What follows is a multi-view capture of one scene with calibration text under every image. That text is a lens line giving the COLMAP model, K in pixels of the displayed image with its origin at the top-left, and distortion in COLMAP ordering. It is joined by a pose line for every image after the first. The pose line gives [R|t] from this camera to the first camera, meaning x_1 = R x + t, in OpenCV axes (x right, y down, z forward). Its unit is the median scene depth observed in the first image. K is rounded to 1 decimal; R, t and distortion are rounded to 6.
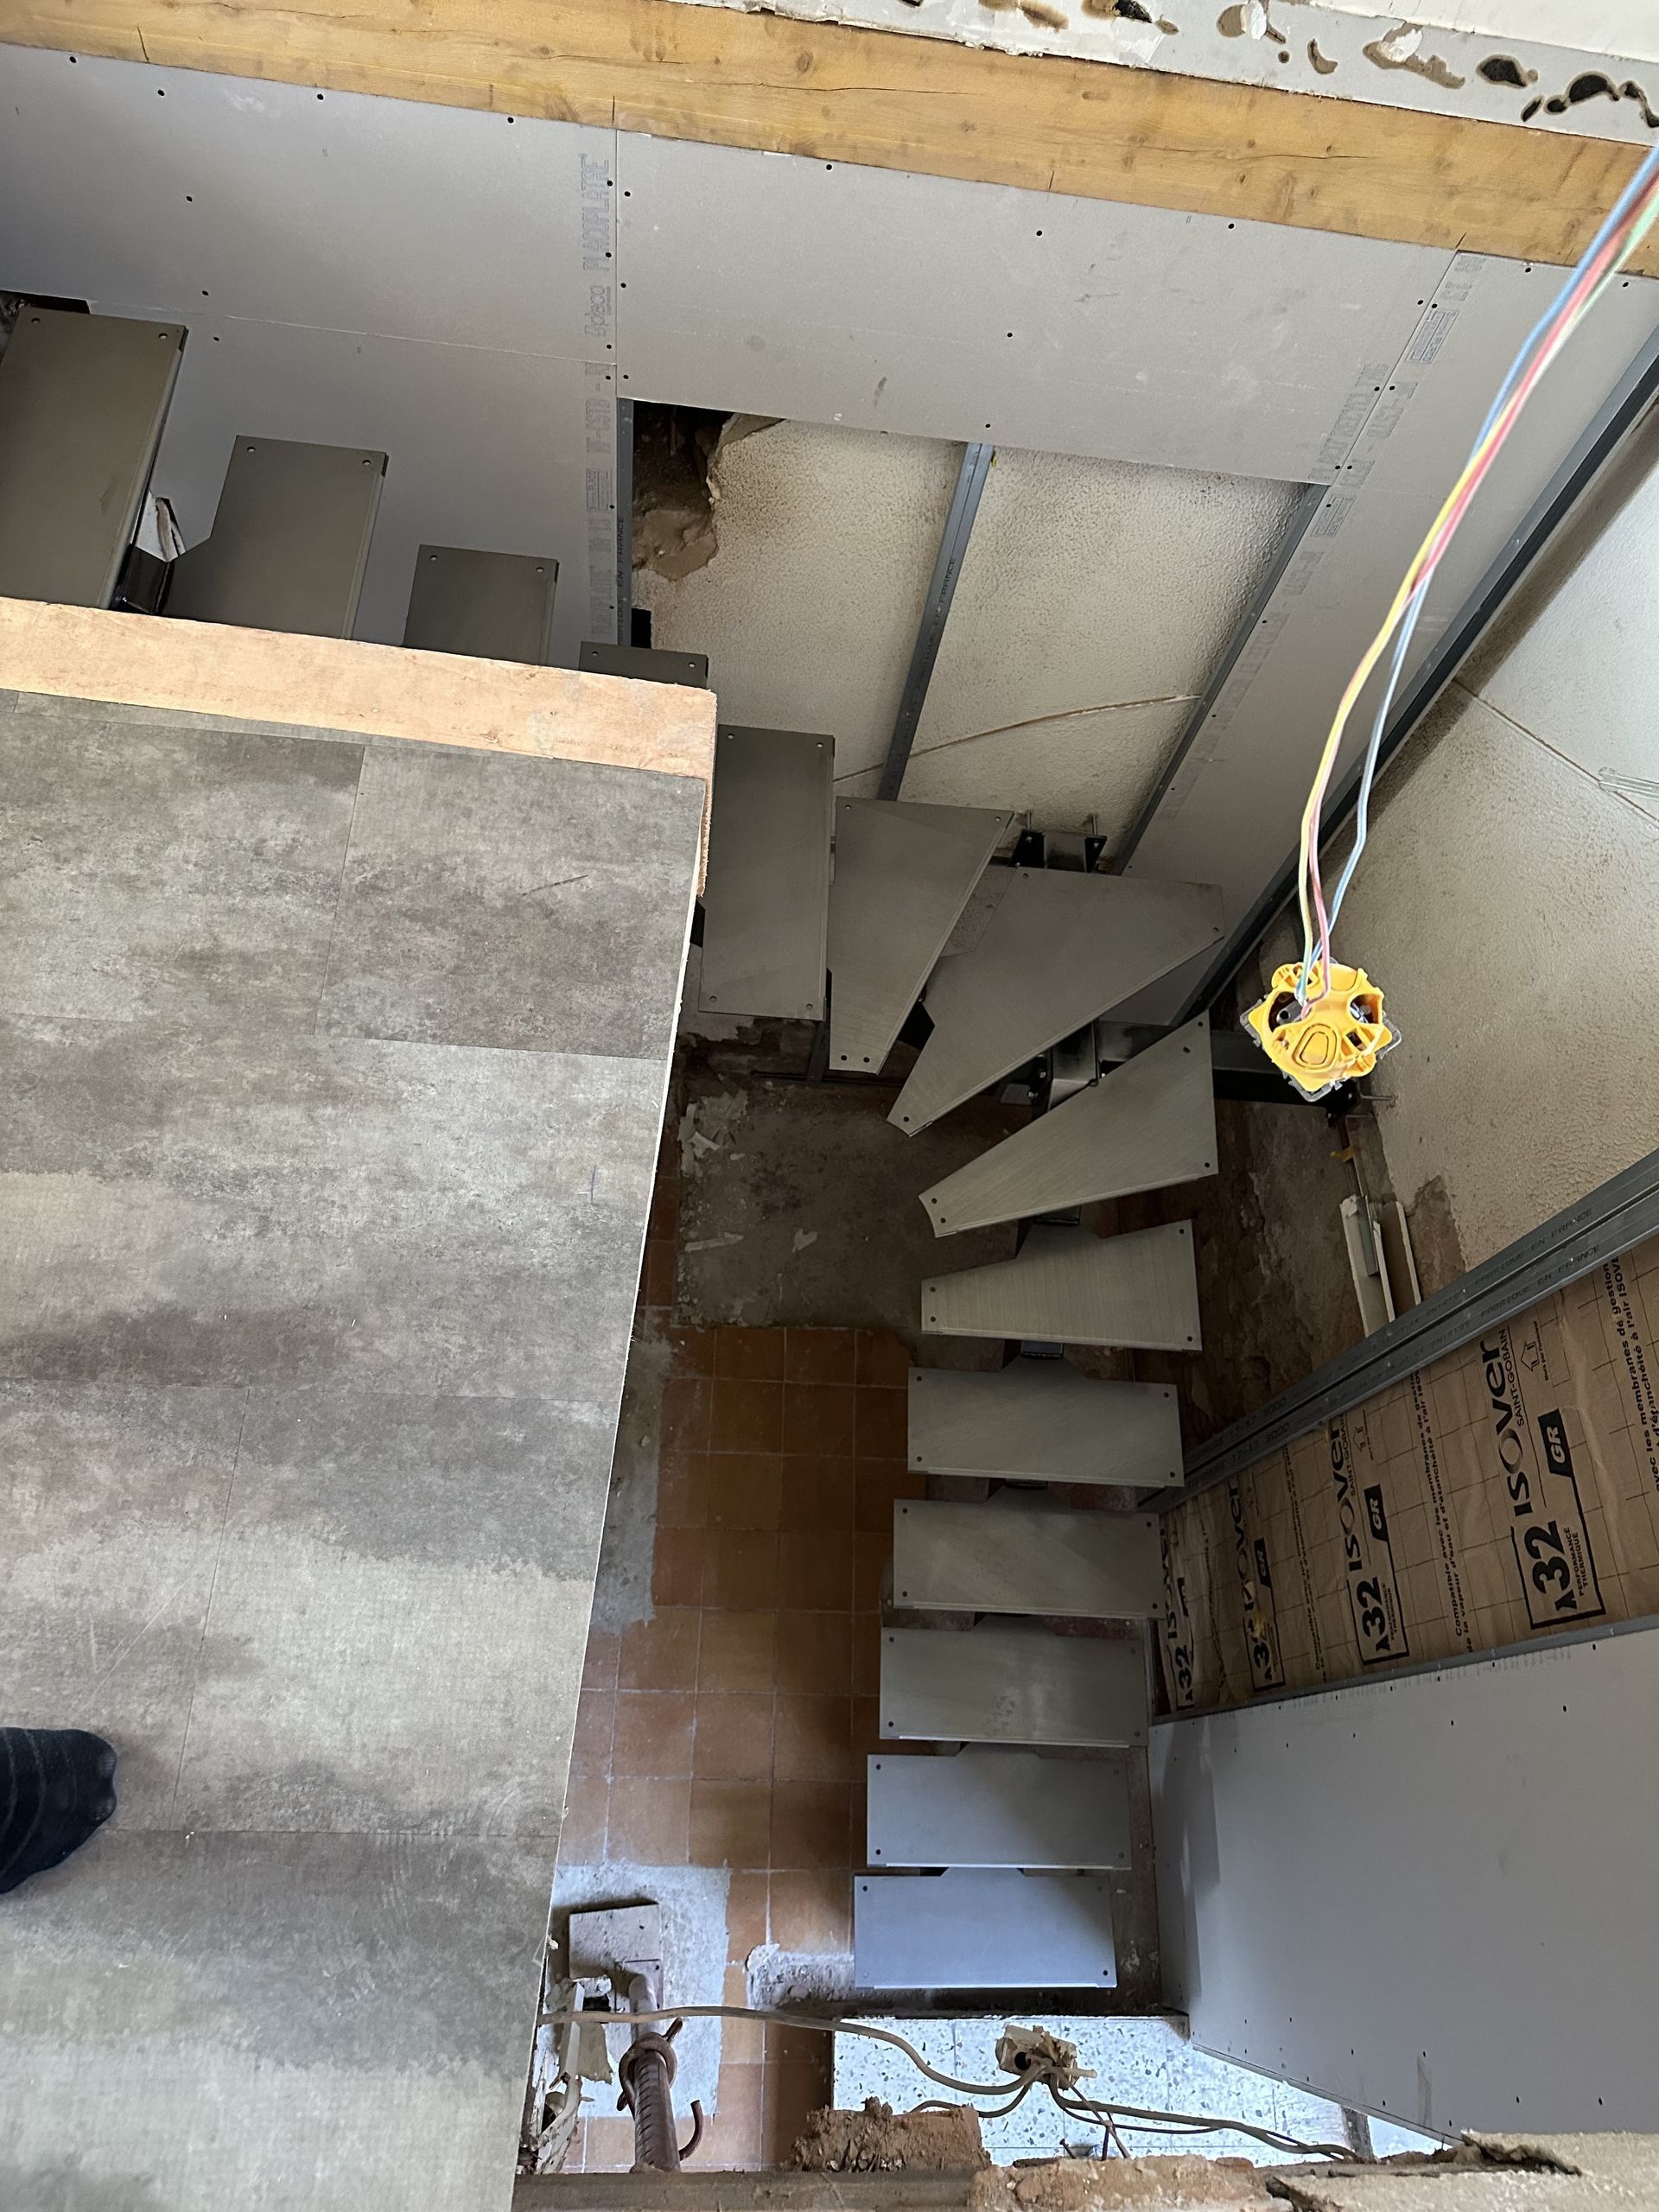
lens RADIAL K [[1504.7, 0, 847.8], [0, 1504.7, 1098.3], [0, 0, 1]] dist [0.097829, -0.105443]
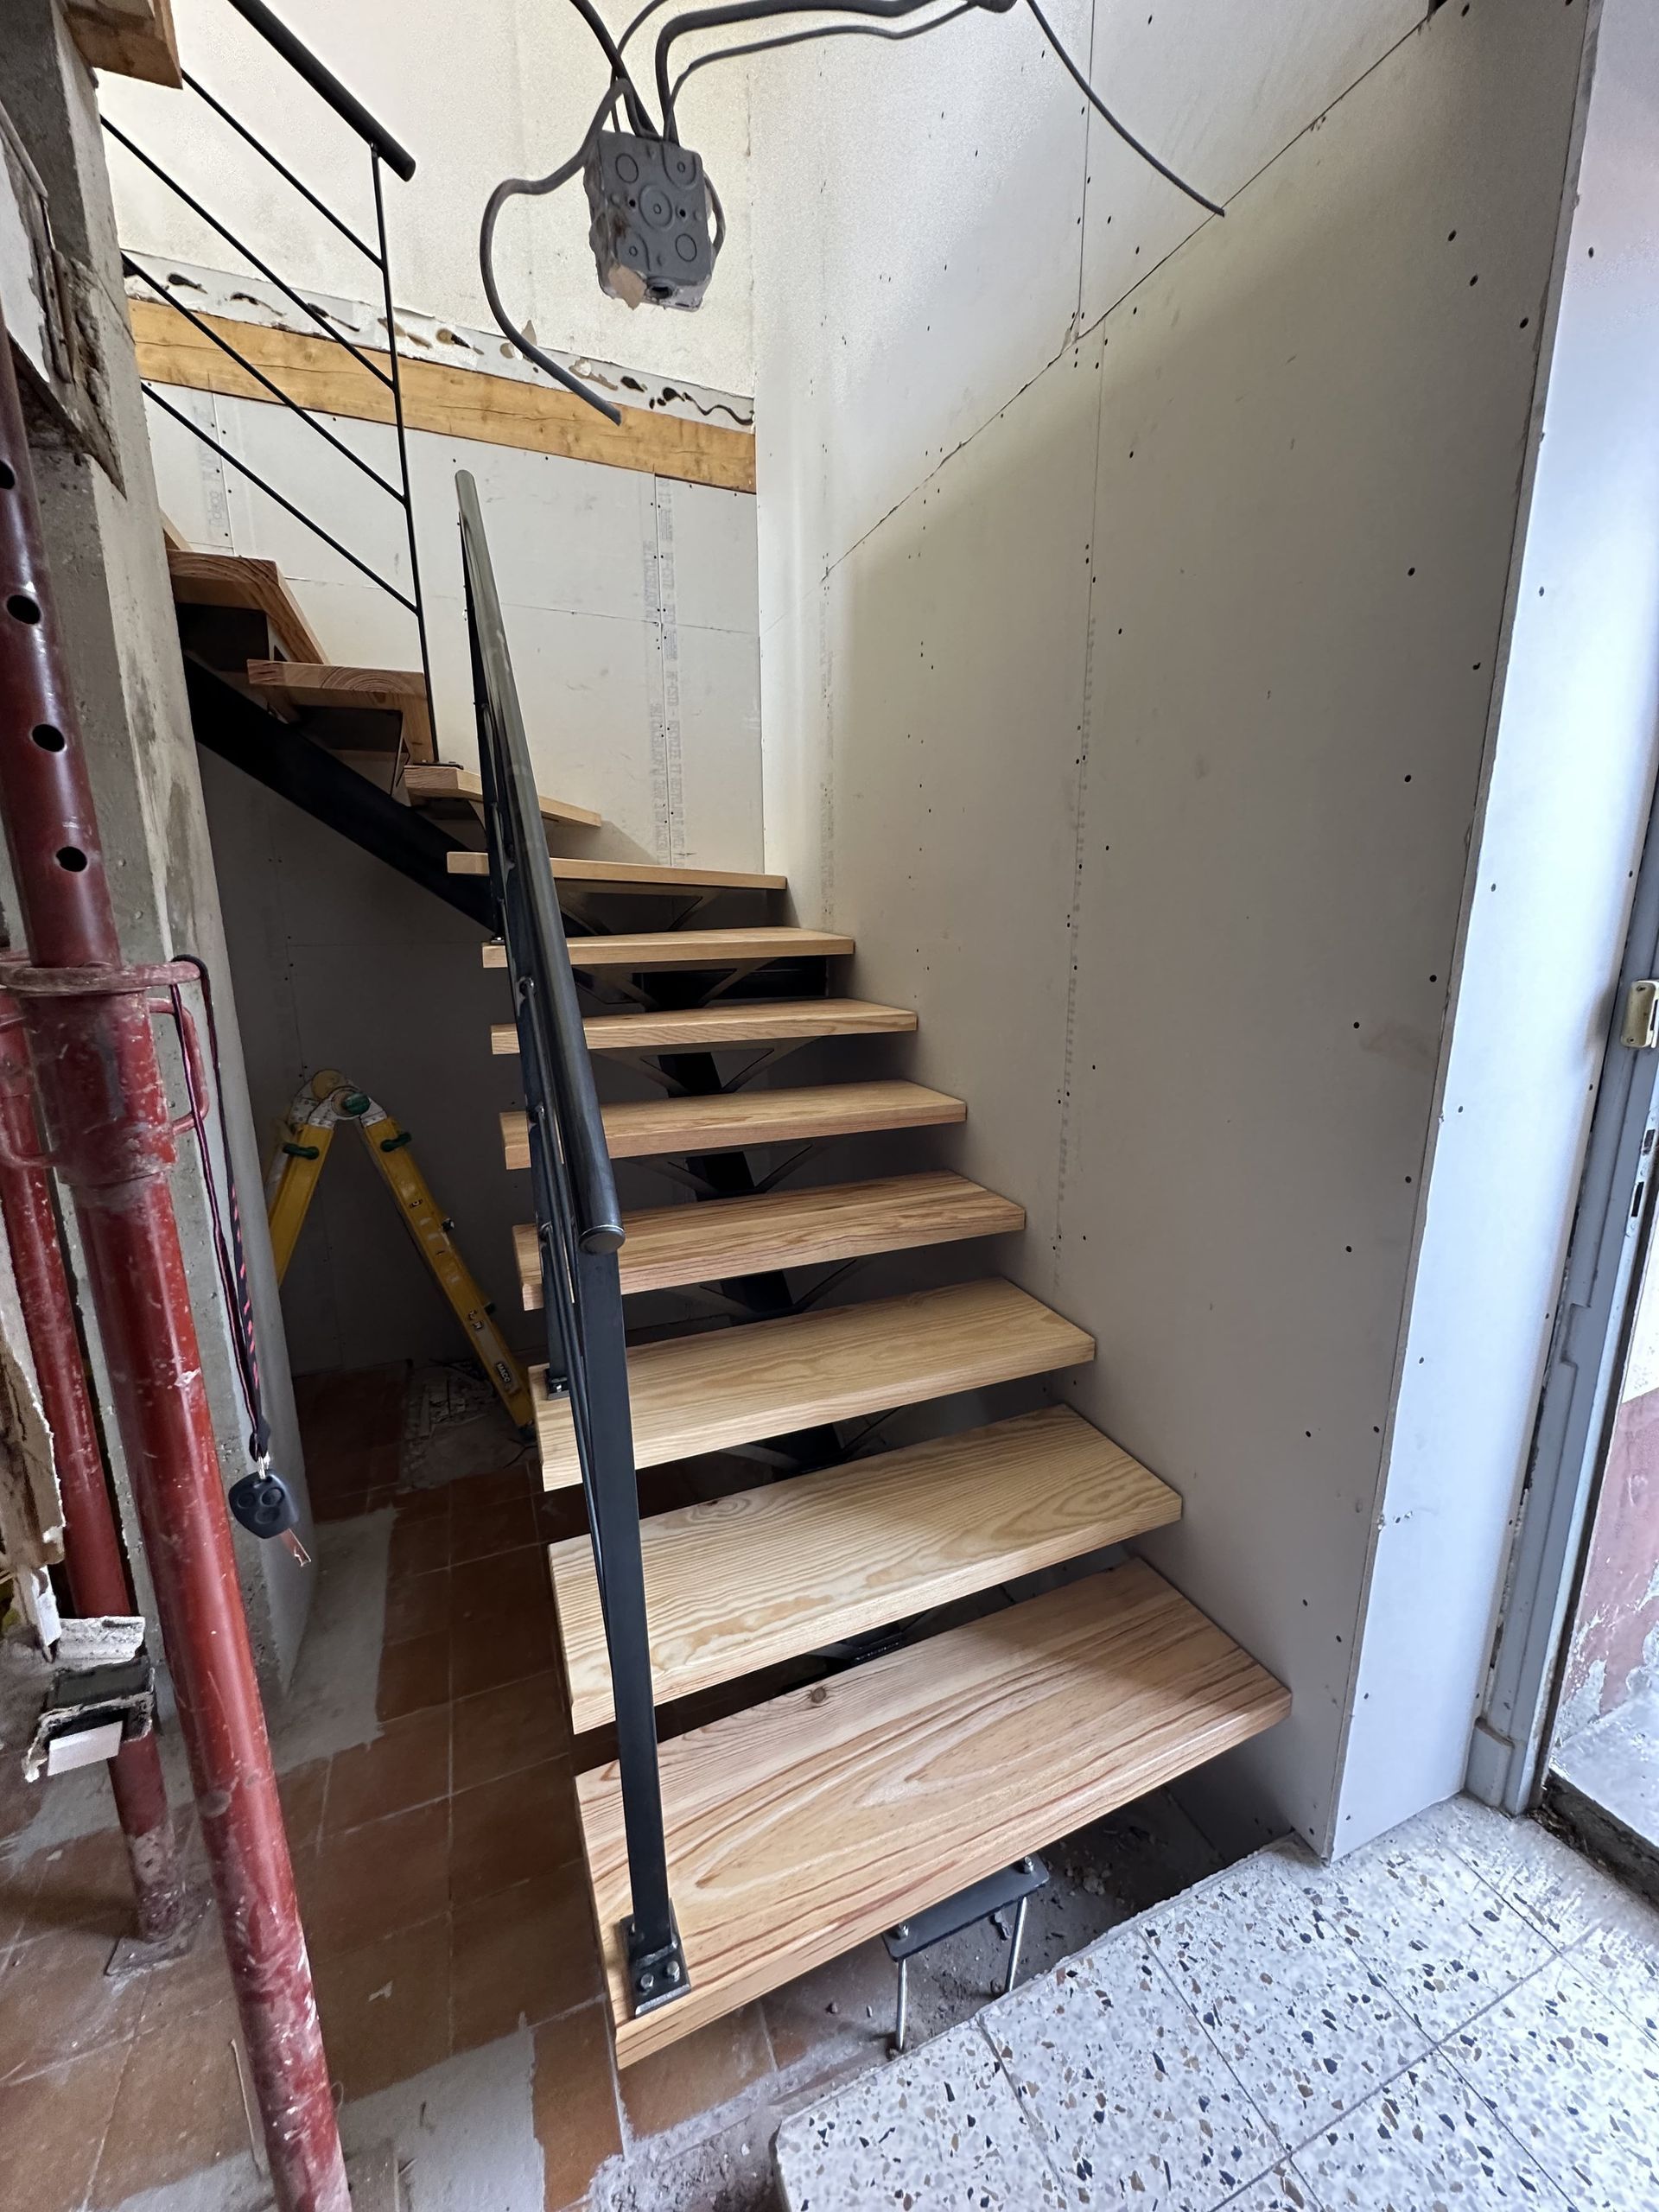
lens RADIAL K [[882.6, 0, 834.4], [0, 882.6, 1108.0], [0, 0, 1]] dist [-0.007291, 0.002050]
pose [[0.906584, -0.219750, 0.360299, -0.052516], [0.417973, 0.585553, -0.694569, 1.675491], [-0.058342, 0.780281, 0.622703, 1.536988]]
